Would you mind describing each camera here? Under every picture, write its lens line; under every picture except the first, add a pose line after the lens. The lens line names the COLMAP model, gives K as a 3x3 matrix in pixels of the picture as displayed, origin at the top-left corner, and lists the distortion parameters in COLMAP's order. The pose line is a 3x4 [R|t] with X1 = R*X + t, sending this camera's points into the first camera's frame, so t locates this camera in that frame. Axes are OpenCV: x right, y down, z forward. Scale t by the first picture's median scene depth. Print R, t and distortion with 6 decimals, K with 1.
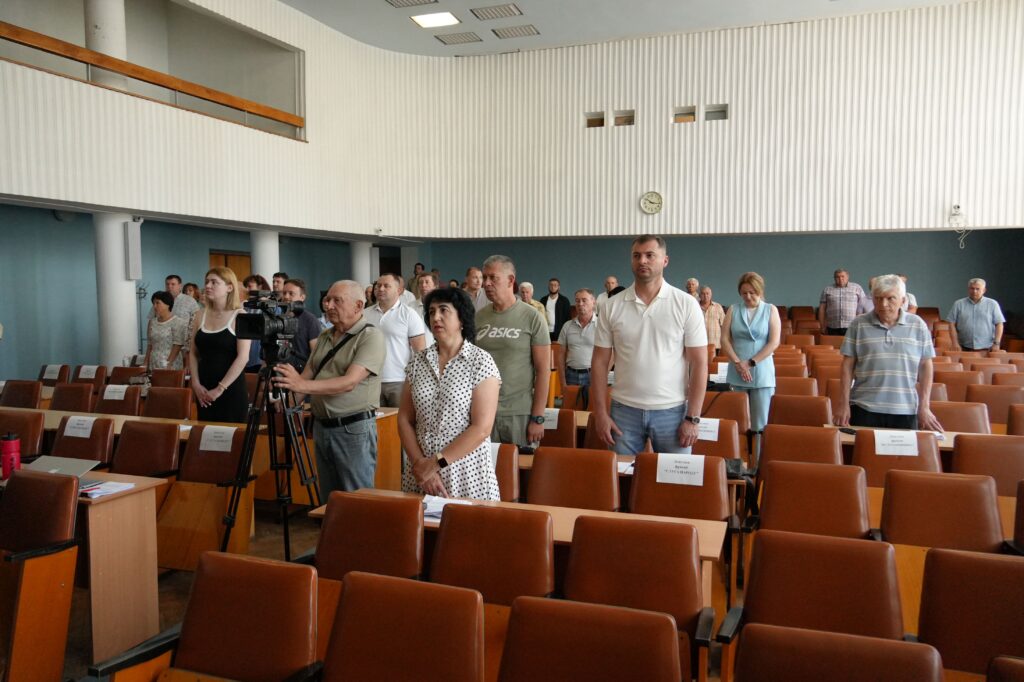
lens RADIAL K [[799.2, 0, 515.8], [0, 799.2, 343.3], [0, 0, 1]] dist [-0.042489, 0.026824]
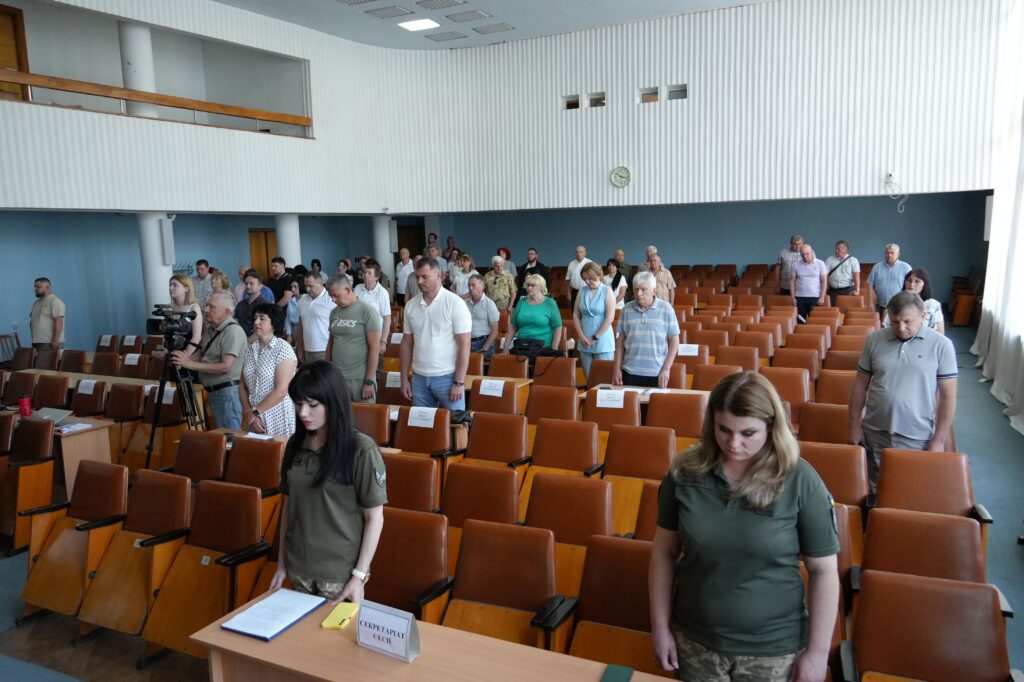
lens RADIAL K [[799.2, 0, 508.0], [0, 799.2, 342.9], [0, 0, 1]] dist [-0.042489, 0.026824]
pose [[0.991013, -0.009874, -0.133400, 0.223752], [0.019058, 0.997521, 0.067746, -0.033017], [0.132400, -0.069680, 0.988744, -0.188368]]
